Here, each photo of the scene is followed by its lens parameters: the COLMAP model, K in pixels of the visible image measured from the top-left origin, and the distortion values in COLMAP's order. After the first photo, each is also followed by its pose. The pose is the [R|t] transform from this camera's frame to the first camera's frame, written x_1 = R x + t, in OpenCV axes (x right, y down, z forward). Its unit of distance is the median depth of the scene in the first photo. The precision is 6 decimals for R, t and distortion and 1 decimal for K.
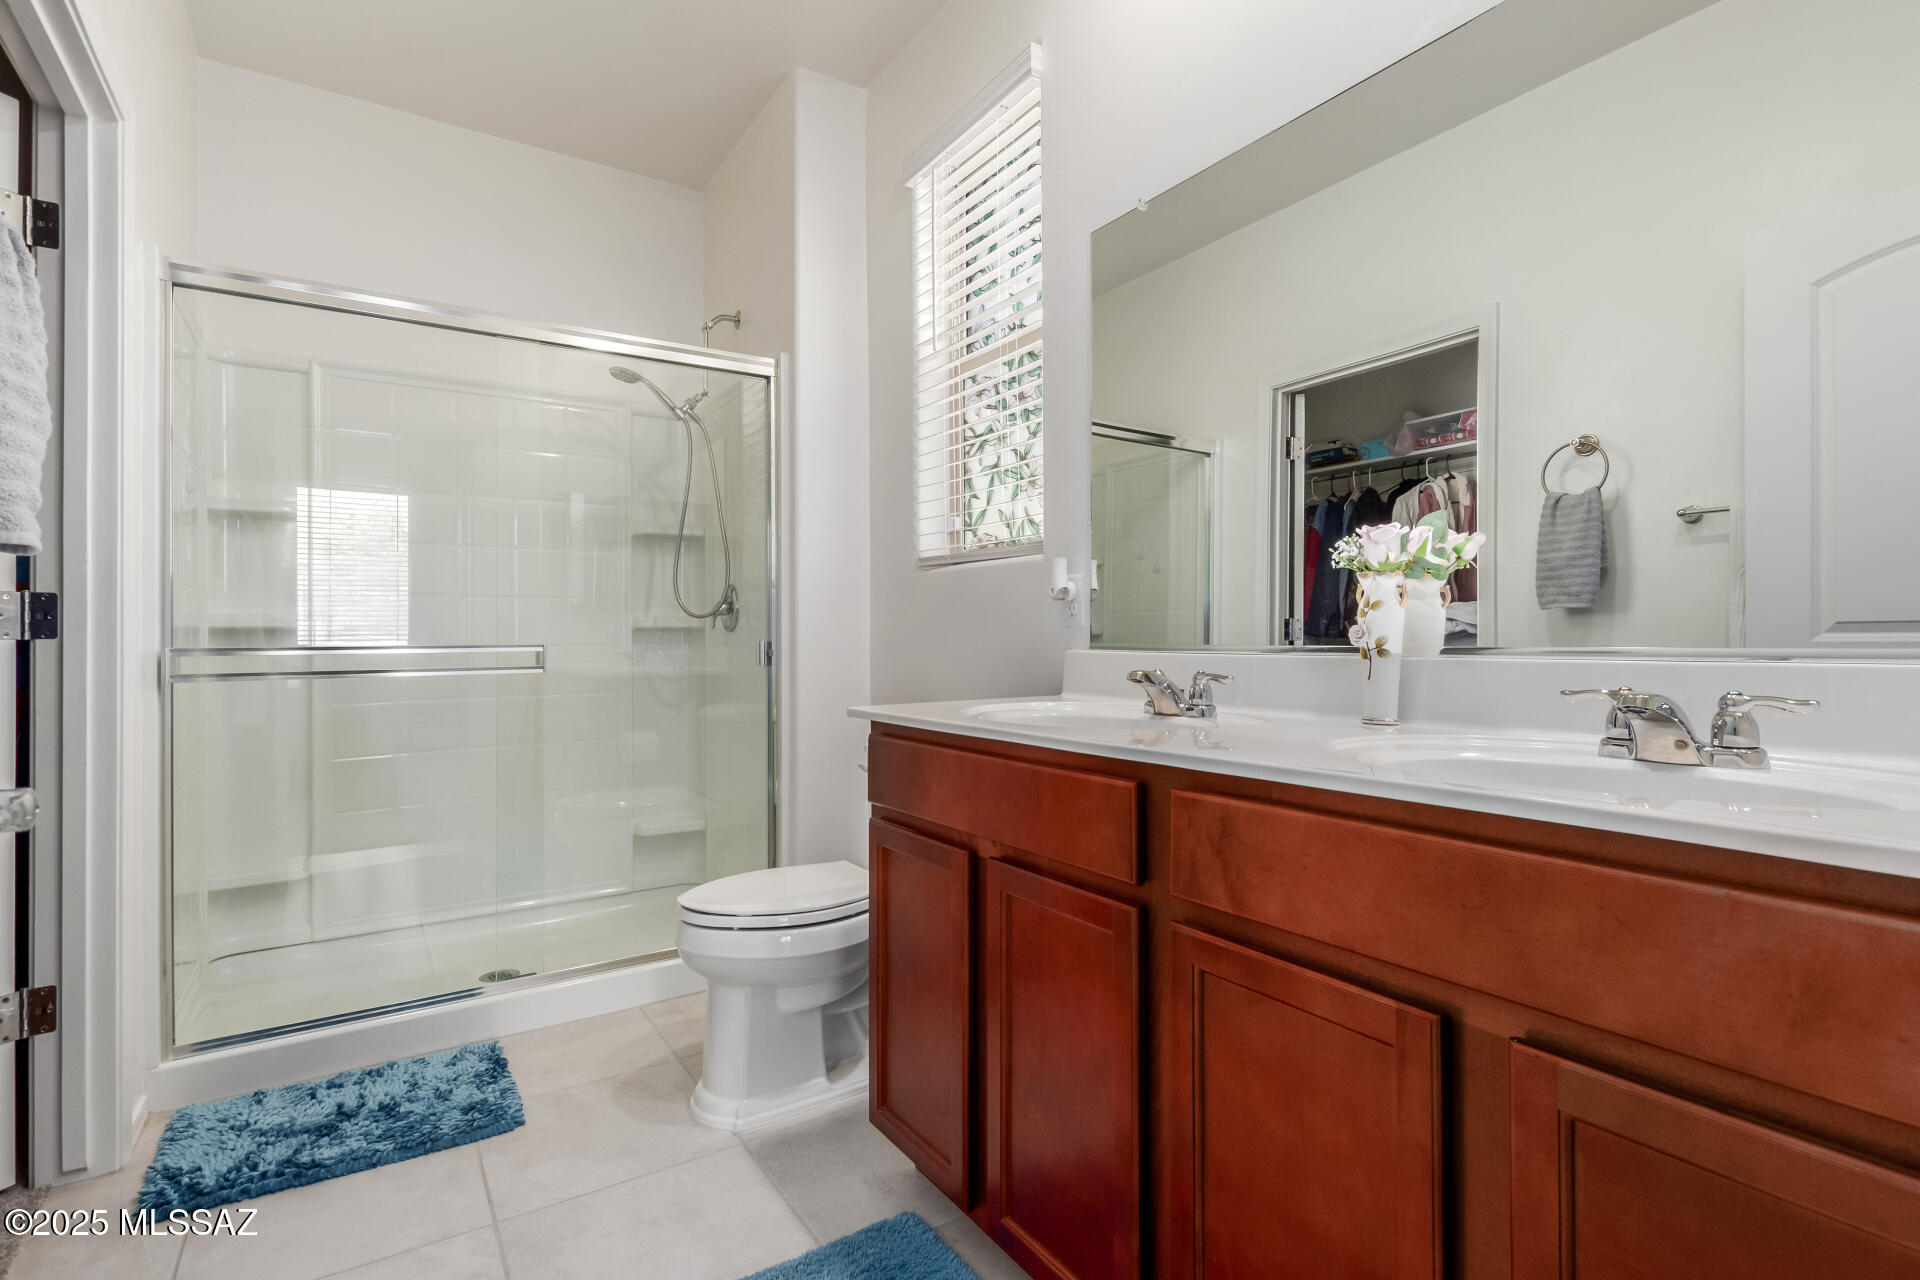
lens RADIAL K [[922.7, 0, 969.7], [0, 922.7, 643.3], [0, 0, 1]] dist [0.016425, 0.000138]
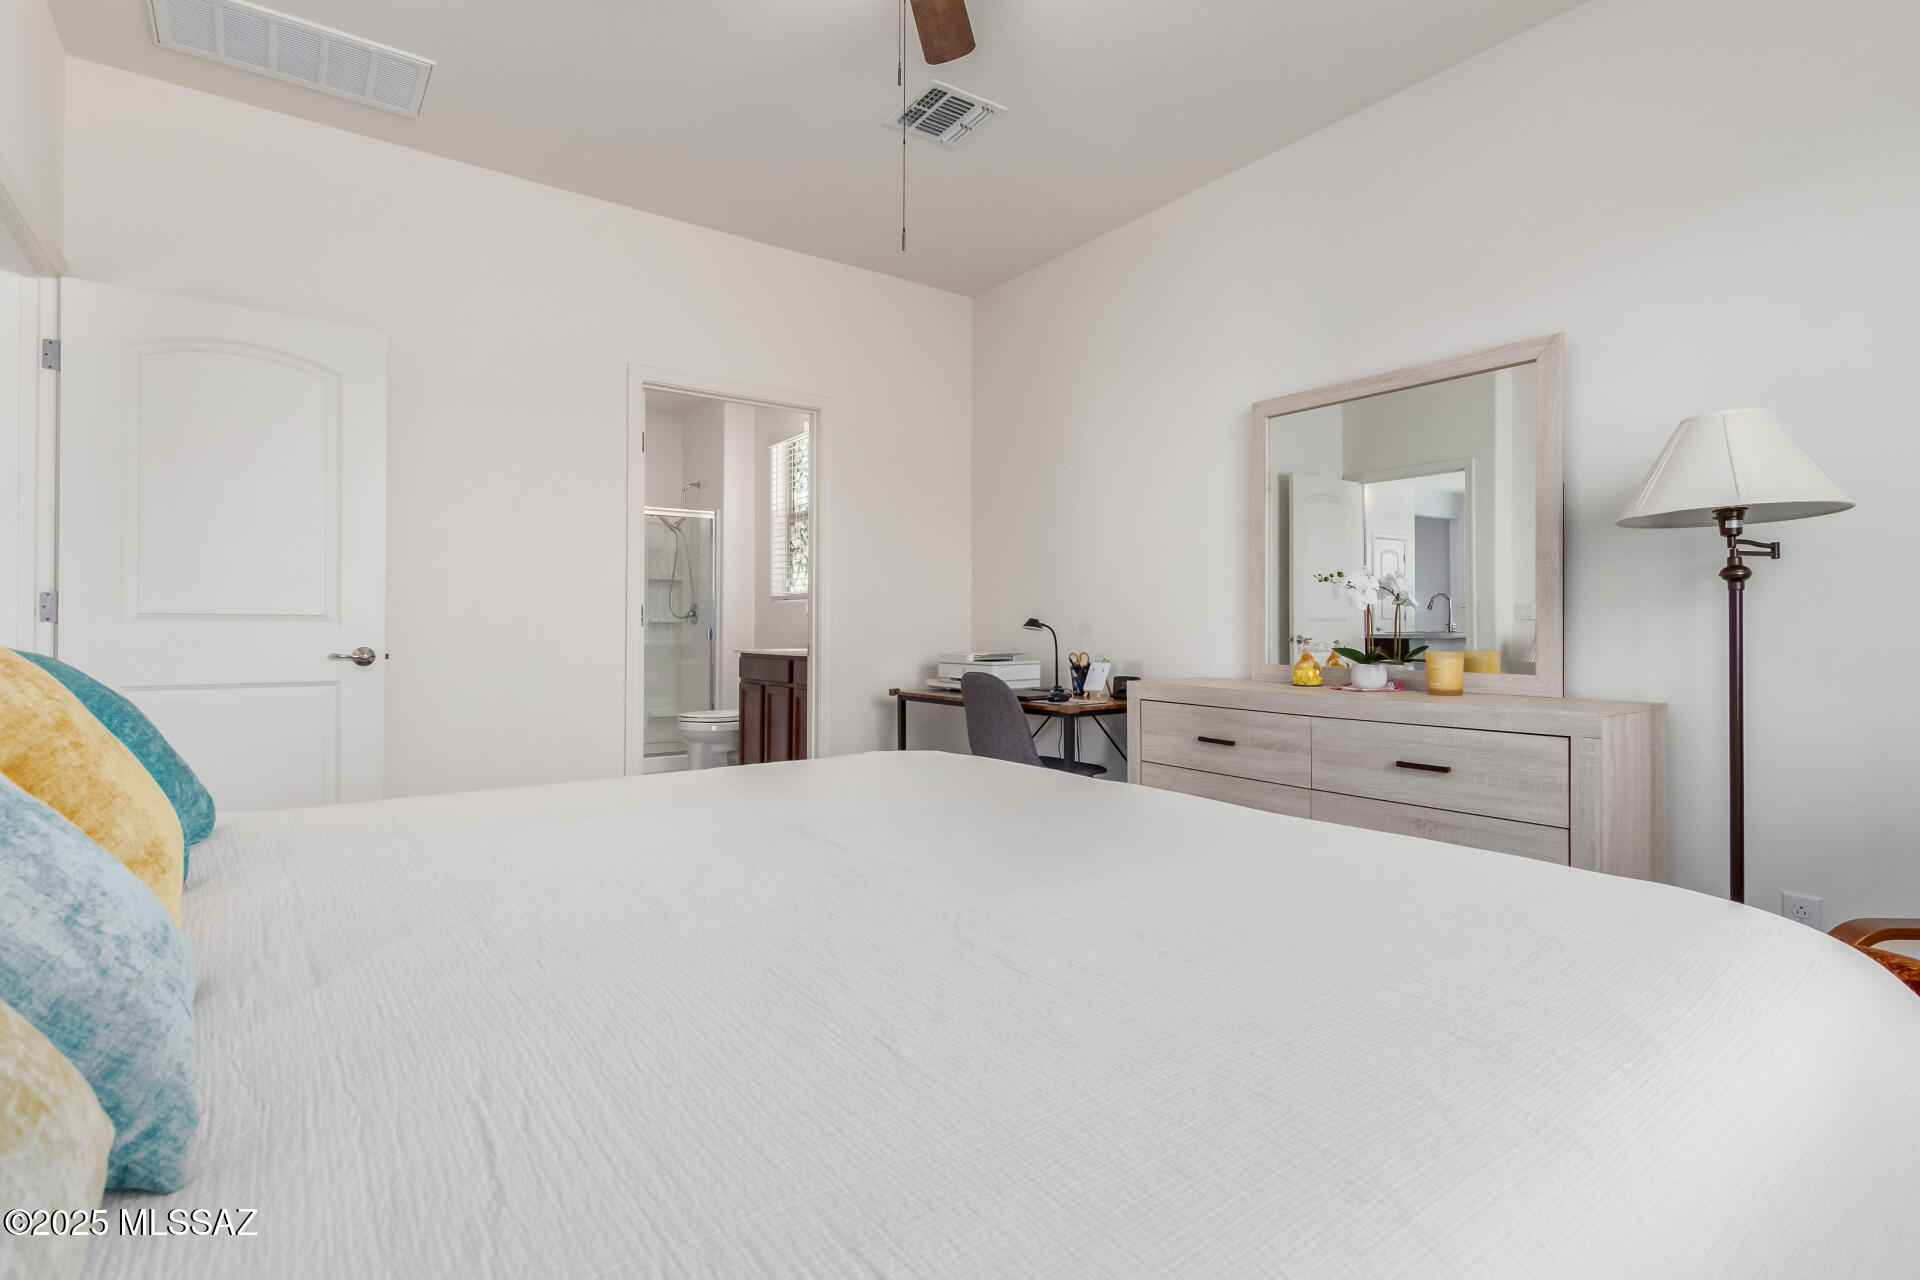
lens RADIAL K [[922.7, 0, 969.7], [0, 922.7, 643.3], [0, 0, 1]] dist [0.016425, 0.000138]
pose [[0.998764, 0.005535, 0.049403, 0.355911], [-0.006054, 0.999928, 0.010363, 0.005881], [-0.049342, -0.010650, 0.998725, -1.523770]]
